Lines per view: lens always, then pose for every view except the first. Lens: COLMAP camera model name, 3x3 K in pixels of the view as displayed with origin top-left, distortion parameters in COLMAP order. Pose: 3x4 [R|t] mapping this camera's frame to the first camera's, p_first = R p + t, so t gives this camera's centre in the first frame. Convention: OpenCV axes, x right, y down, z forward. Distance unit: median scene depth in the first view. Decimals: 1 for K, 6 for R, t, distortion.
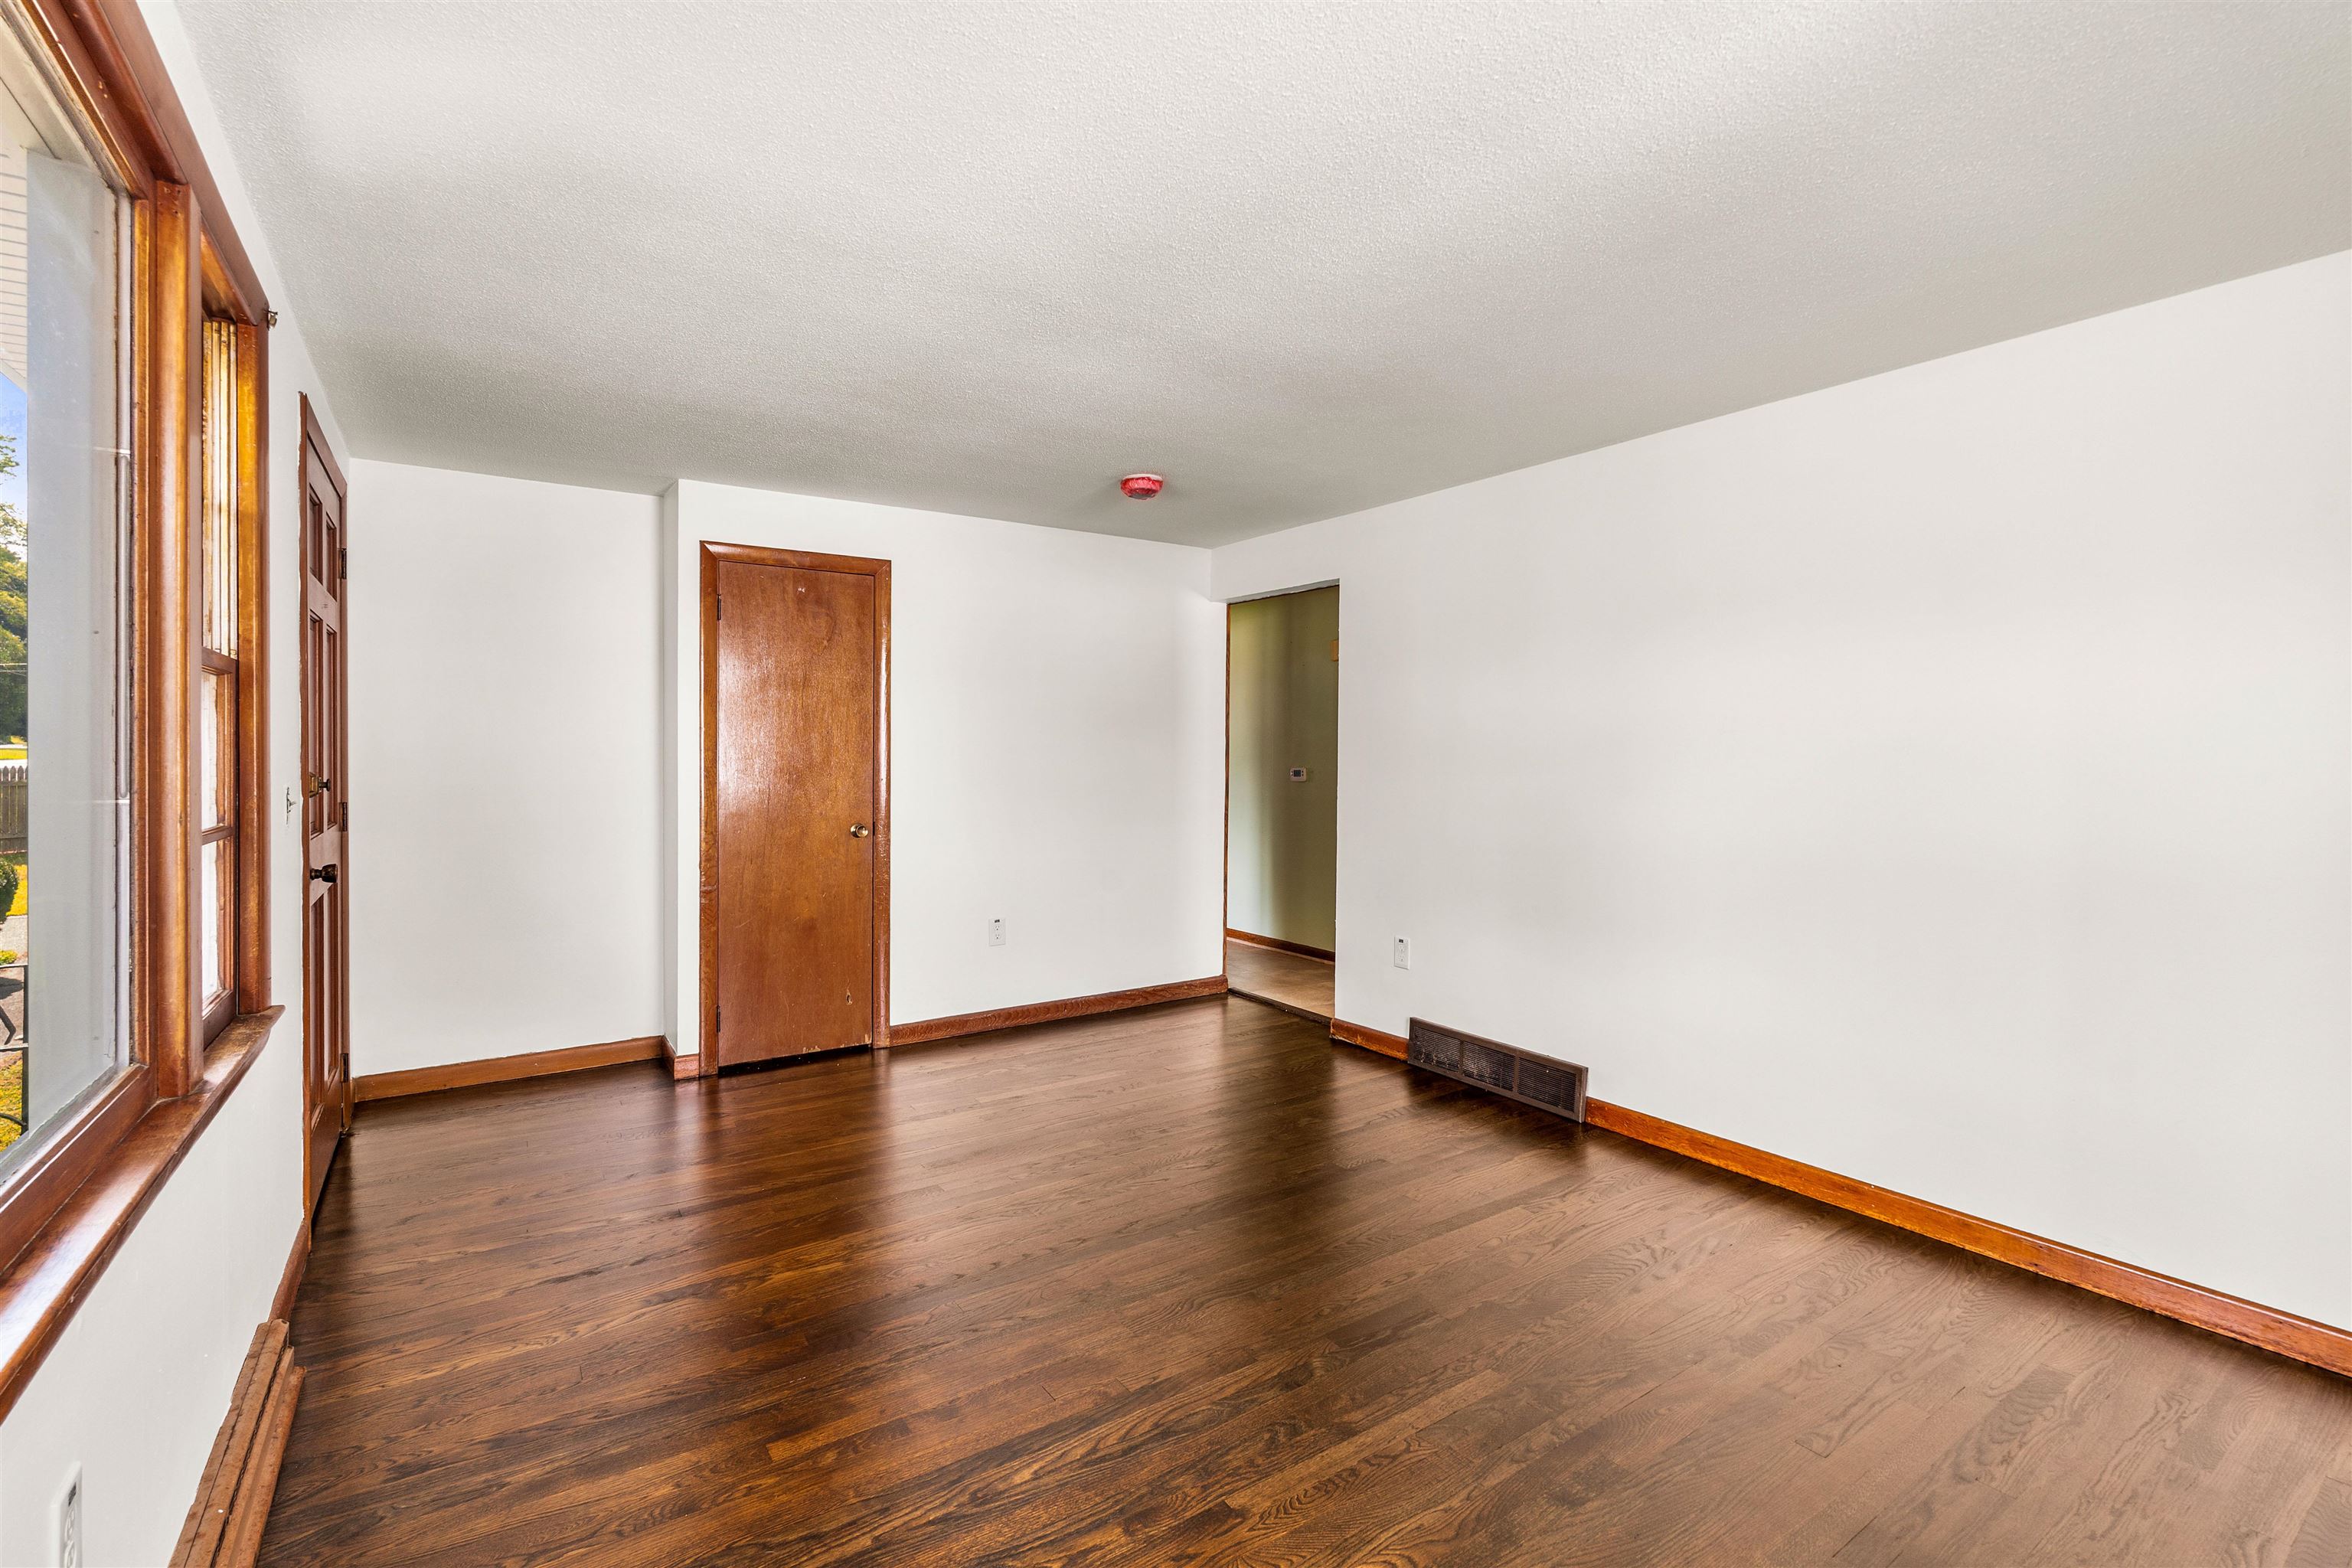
lens RADIAL K [[1047.0, 0, 1180.5], [0, 1047.0, 784.1], [0, 0, 1]] dist [-0.004306, -0.000154]
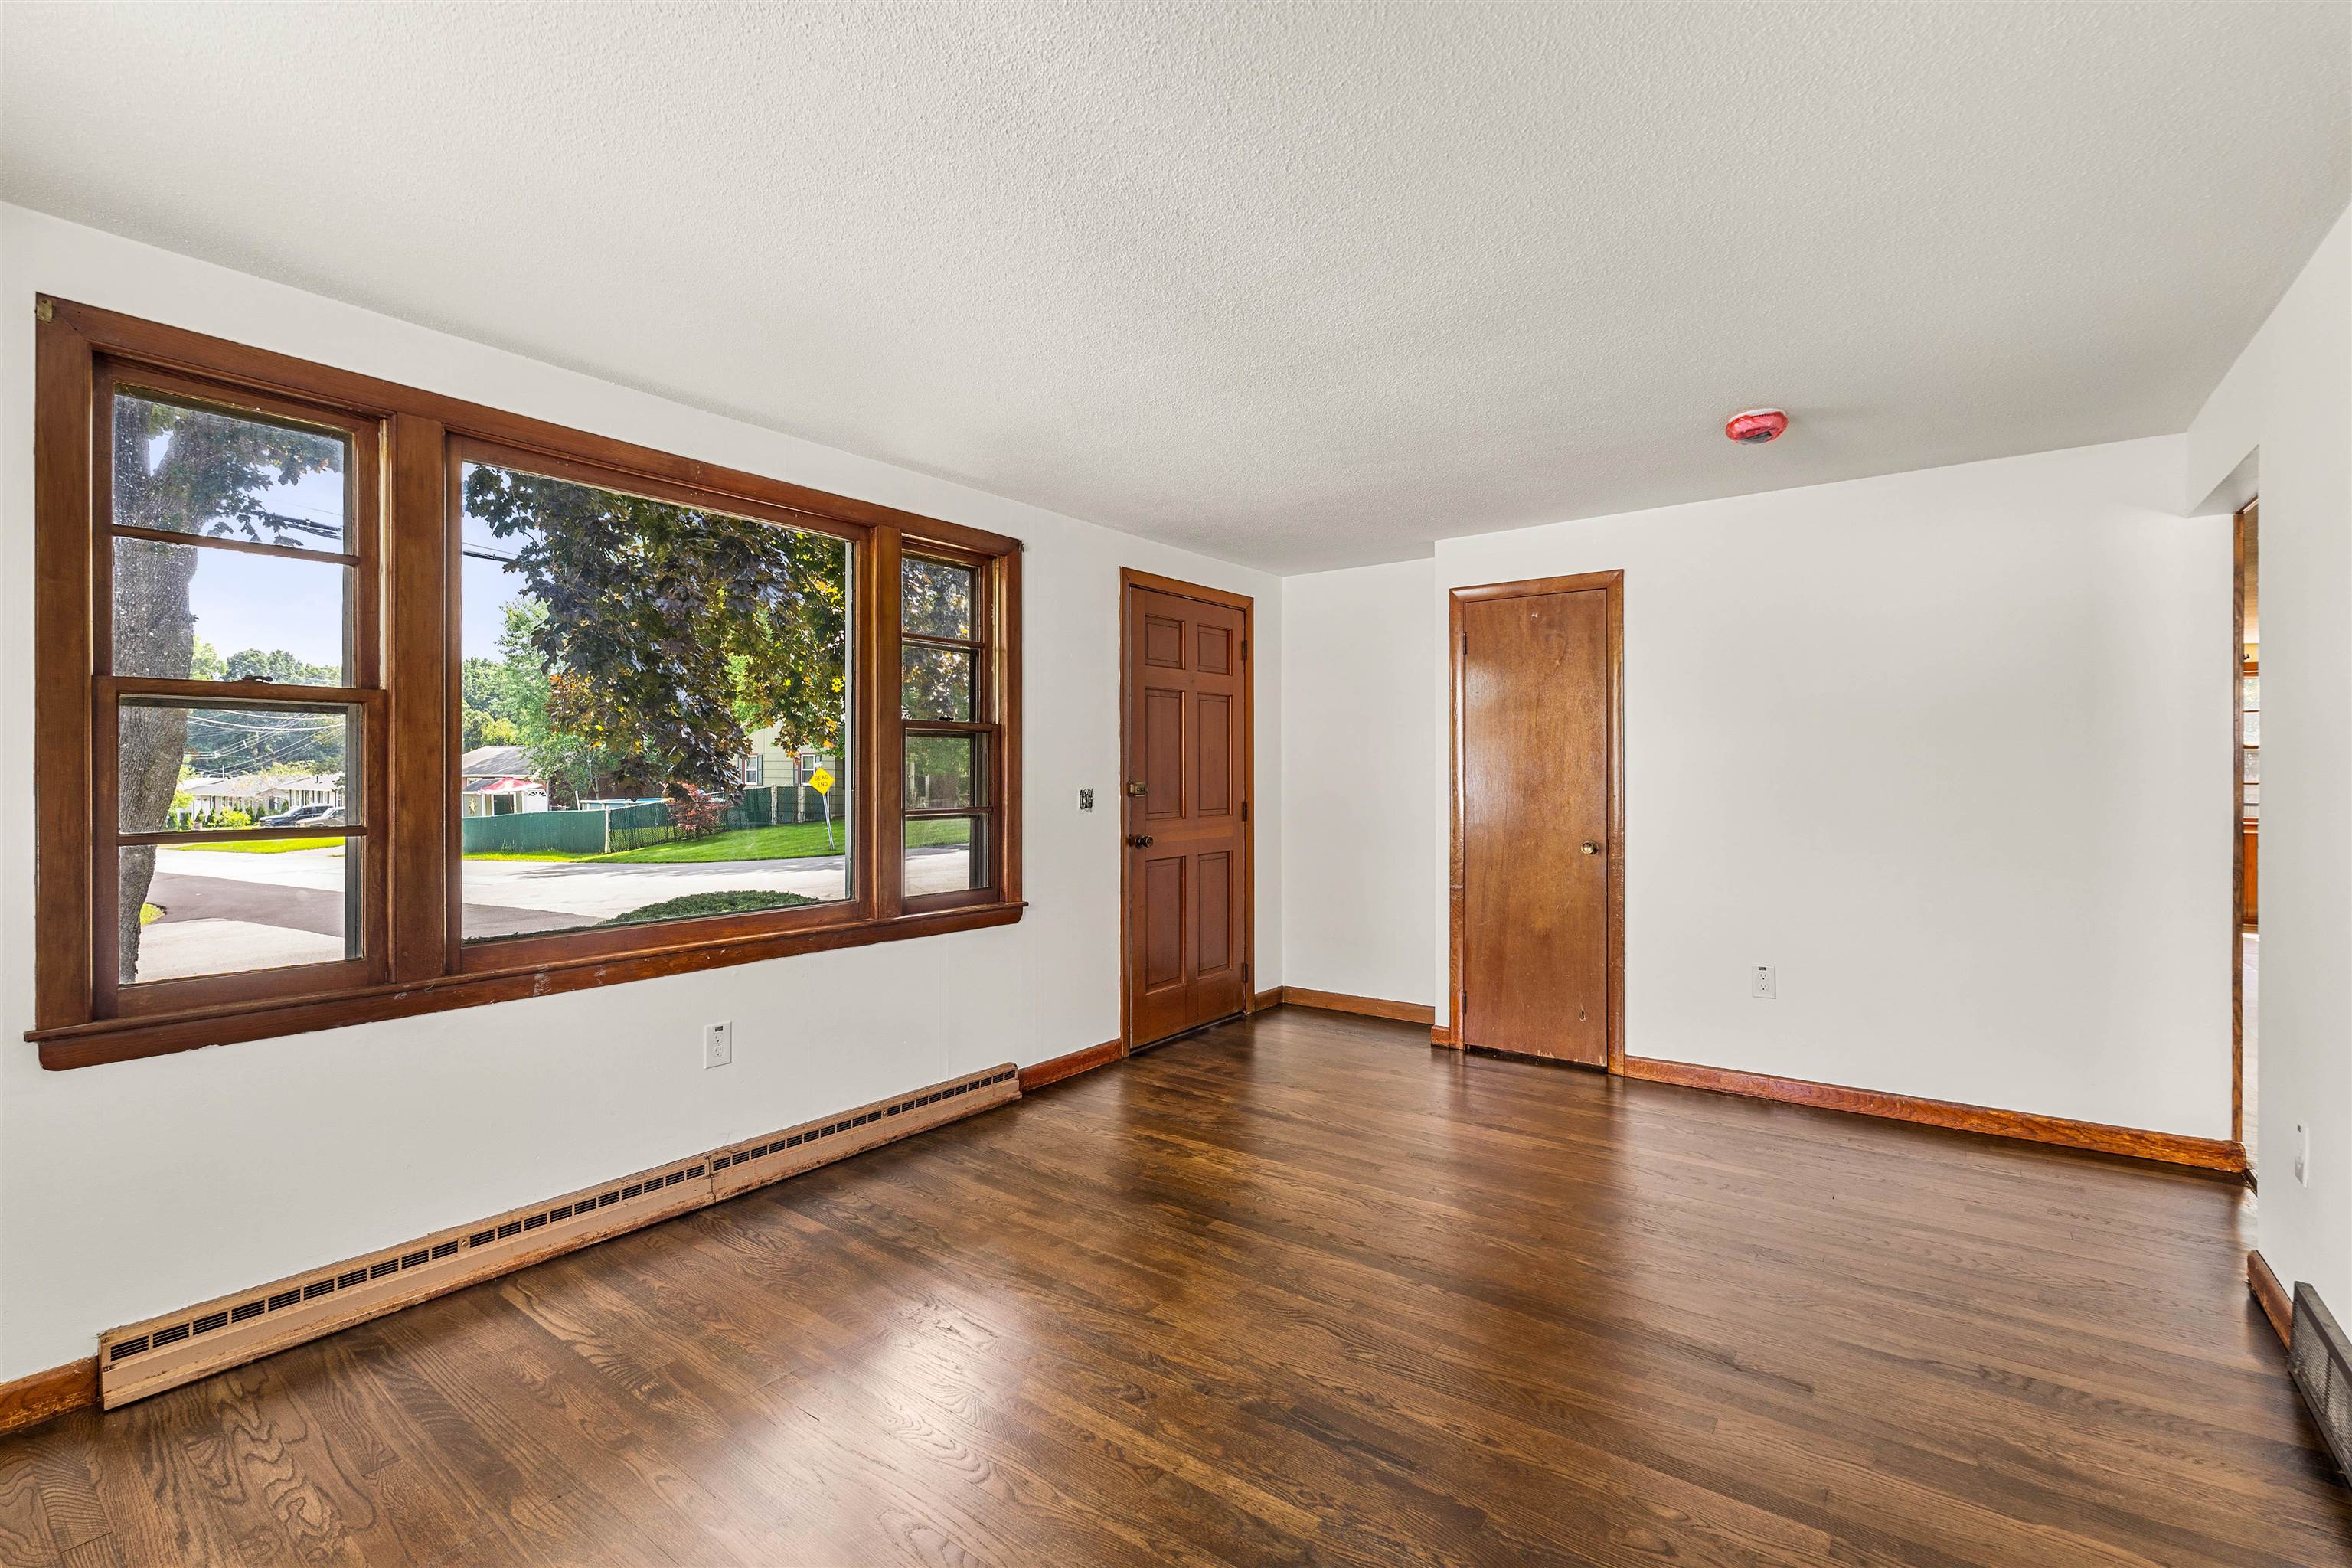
lens RADIAL K [[1047.0, 0, 1180.5], [0, 1047.0, 784.1], [0, 0, 1]] dist [-0.004306, -0.000154]
pose [[0.328014, 0.005413, -0.944657, 0.525818], [-0.027164, 0.999624, -0.003704, -0.001464], [0.944282, 0.026875, 0.328038, 0.317765]]
